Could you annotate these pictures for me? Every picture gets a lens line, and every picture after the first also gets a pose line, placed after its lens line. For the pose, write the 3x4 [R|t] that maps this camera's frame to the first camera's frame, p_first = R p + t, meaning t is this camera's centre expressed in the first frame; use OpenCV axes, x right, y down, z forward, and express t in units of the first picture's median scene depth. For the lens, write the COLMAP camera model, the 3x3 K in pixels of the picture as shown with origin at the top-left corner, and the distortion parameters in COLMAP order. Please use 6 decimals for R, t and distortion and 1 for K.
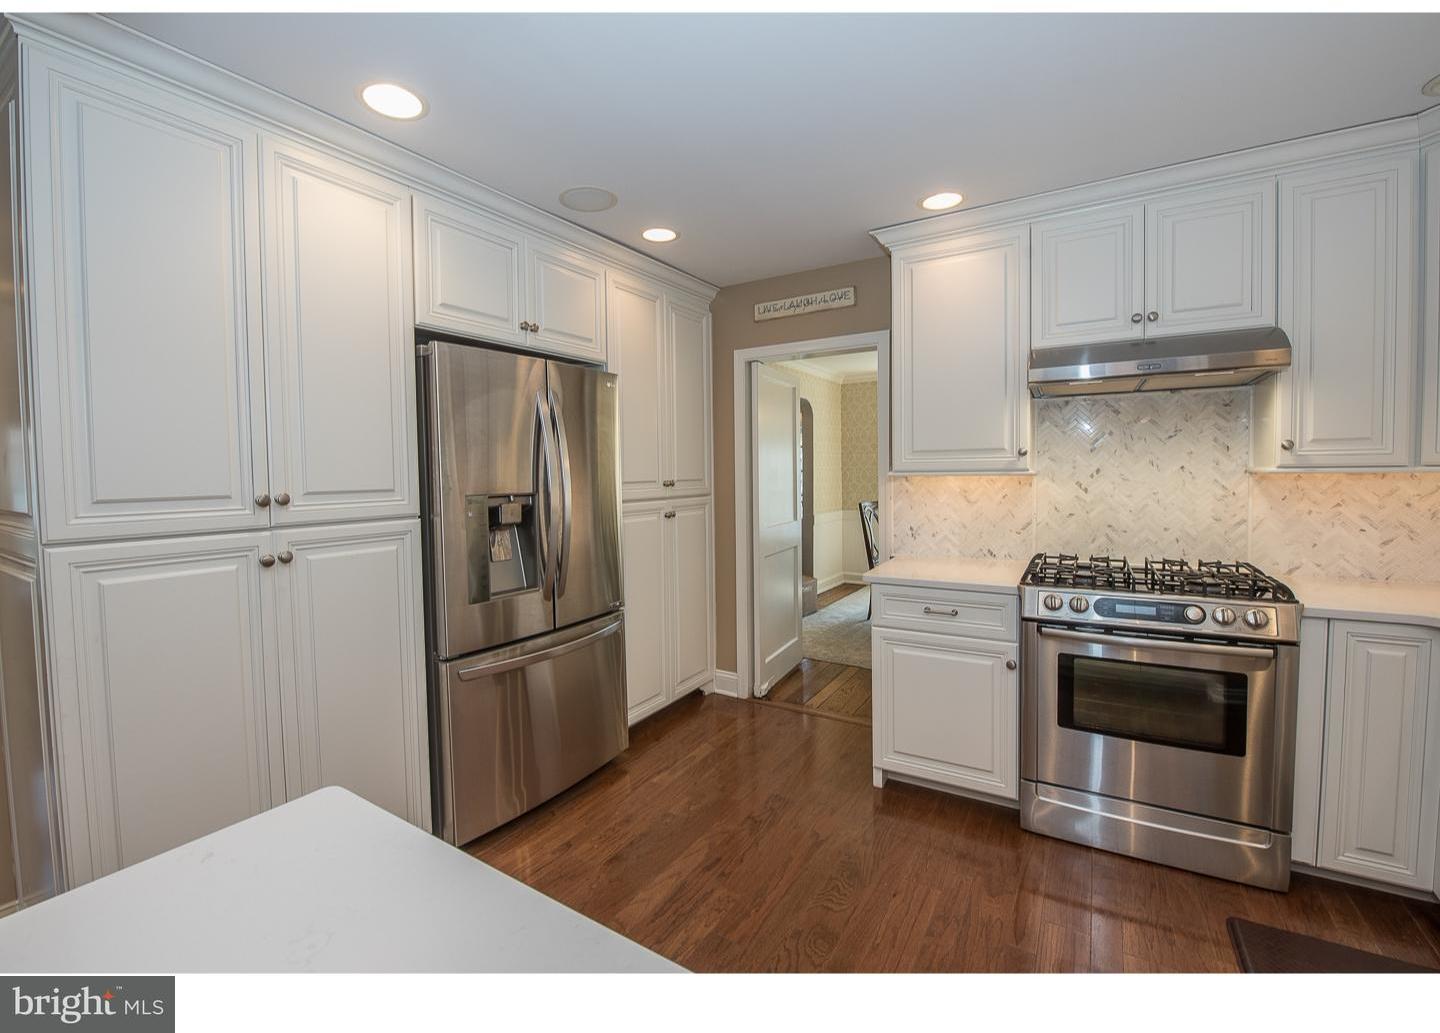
lens RADIAL K [[617.3, 0, 721.7], [0, 617.3, 495.8], [0, 0, 1]] dist [0.001291, -0.000134]
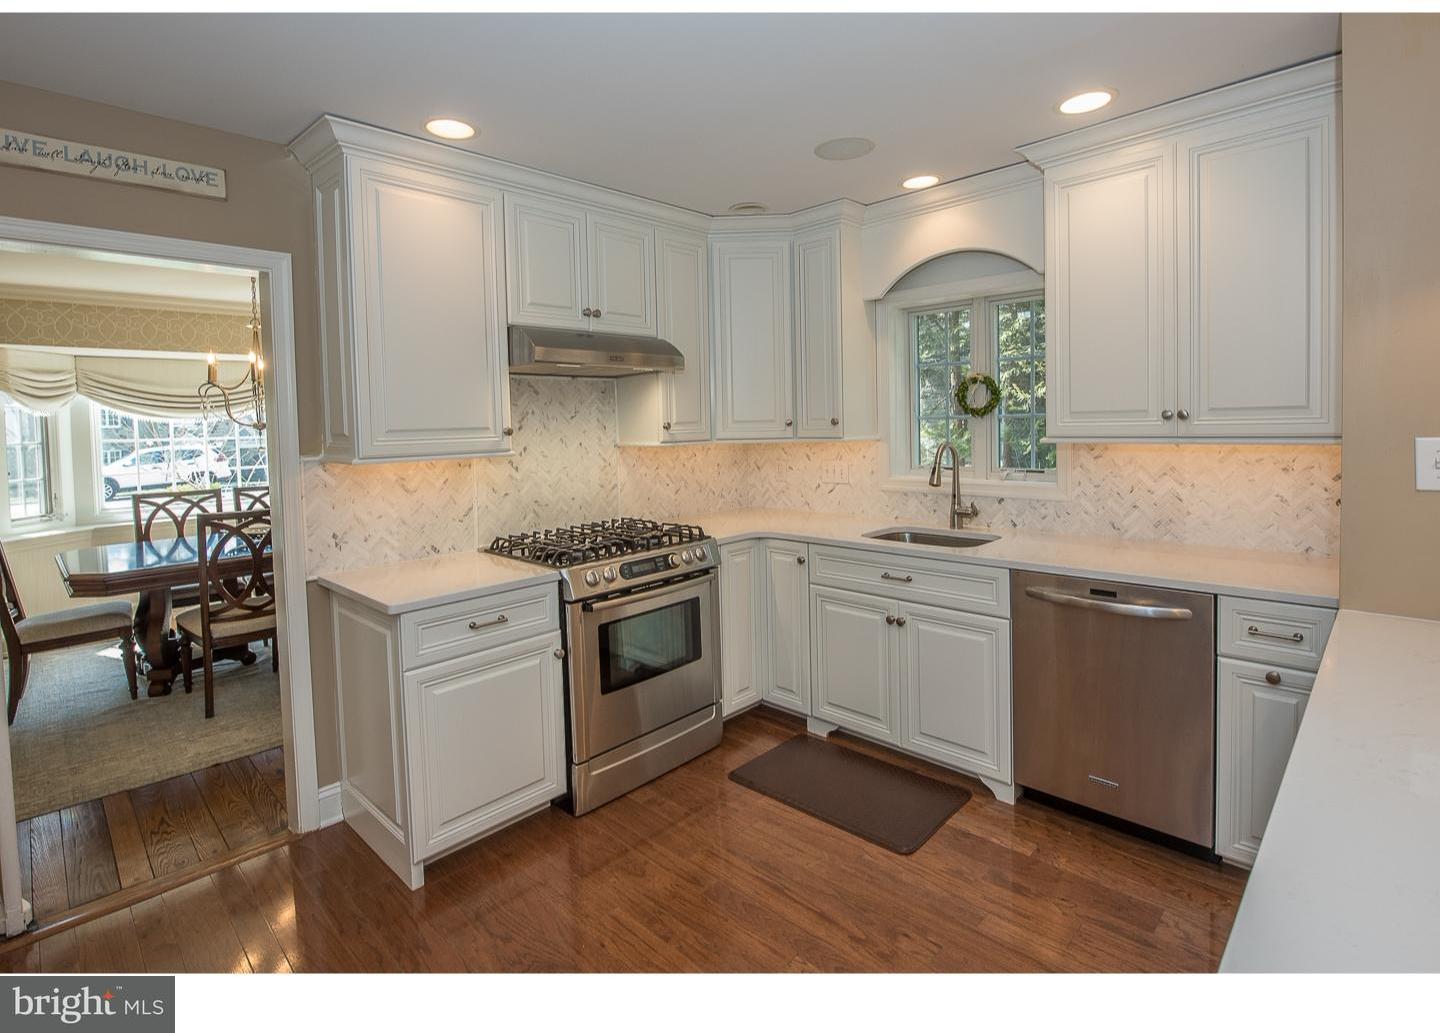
lens RADIAL K [[695.5, 0, 716.3], [0, 695.5, 461.9], [0, 0, 1]] dist [-0.001291, 0.000127]
pose [[0.241735, -0.050455, 0.969030, -0.452078], [0.061733, 0.997424, 0.036533, -0.043893], [-0.968376, 0.050990, 0.244227, 0.435063]]
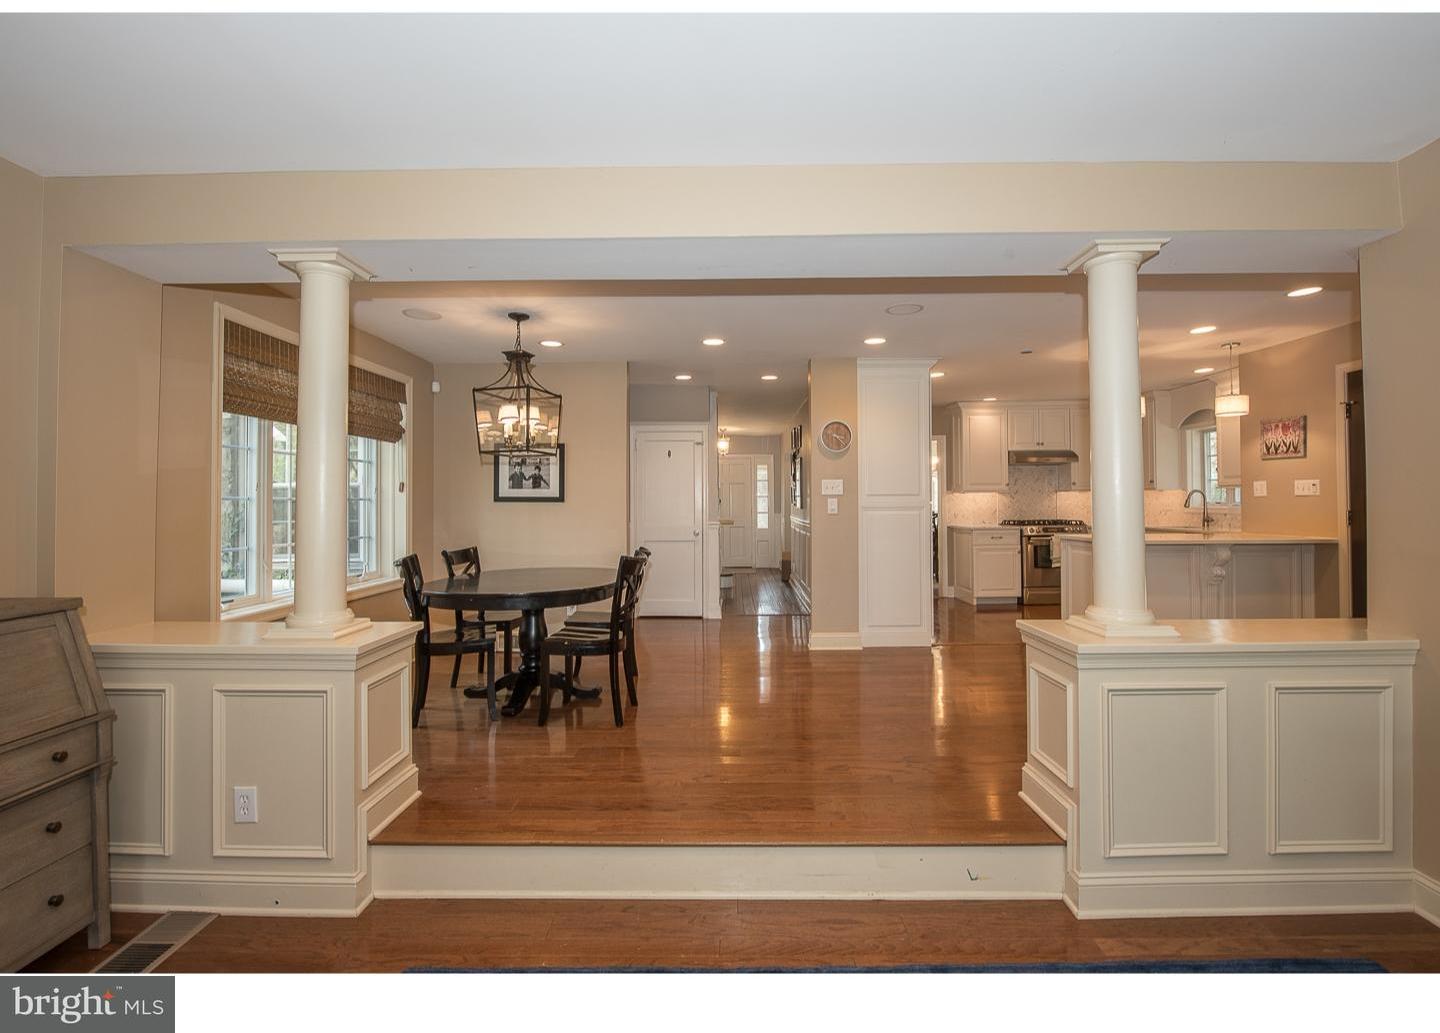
lens RADIAL K [[670.1, 0, 715.6], [0, 670.1, 486.5], [0, 0, 1]] dist [0.000530, 0.000054]
pose [[0.863498, 0.015590, 0.504111, -2.313679], [0.020529, 0.997607, -0.066017, 0.121574], [-0.503934, 0.067355, 0.861112, -1.051133]]
